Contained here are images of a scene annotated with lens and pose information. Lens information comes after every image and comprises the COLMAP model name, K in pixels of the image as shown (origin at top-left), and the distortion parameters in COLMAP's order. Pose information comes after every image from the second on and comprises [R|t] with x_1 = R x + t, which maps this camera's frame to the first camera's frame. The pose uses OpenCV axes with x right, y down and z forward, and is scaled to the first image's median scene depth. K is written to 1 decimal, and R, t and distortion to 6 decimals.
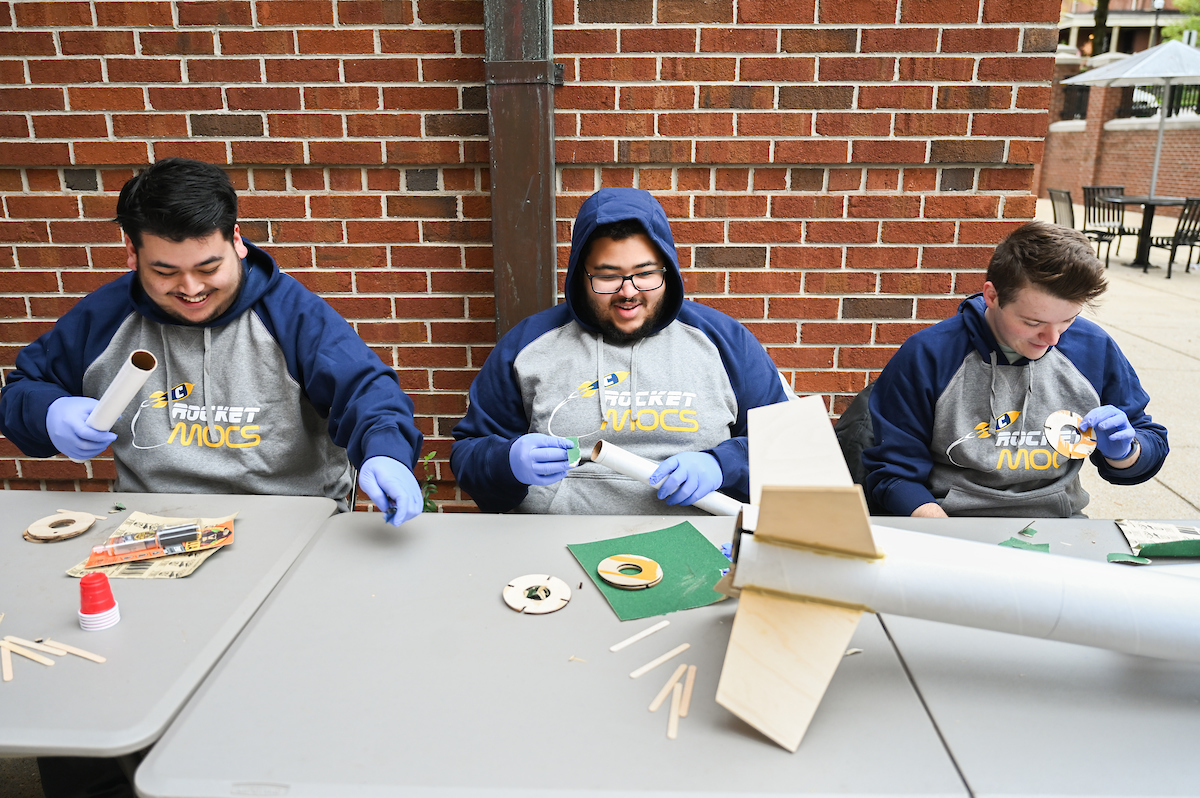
lens RADIAL K [[923.3, 0, 601.5], [0, 923.3, 403.3], [0, 0, 1]] dist [-0.003096, 0.006362]
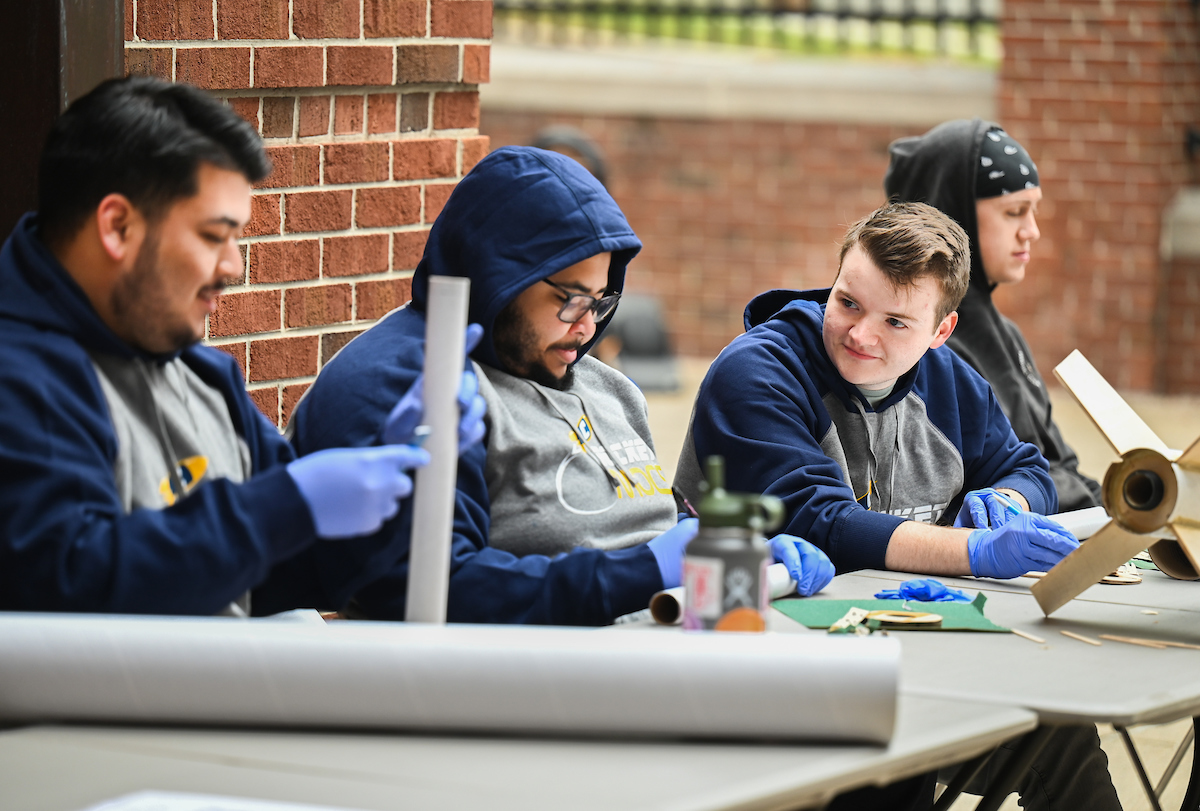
lens RADIAL K [[4876.0, 0, 599.5], [0, 4876.0, 405.1], [0, 0, 1]] dist [0.193237, 0.000000]
pose [[0.451119, -0.072421, 0.889521, -2.277493], [0.227551, 0.973094, -0.036177, 0.066128], [-0.862967, 0.218732, 0.455460, -0.423596]]
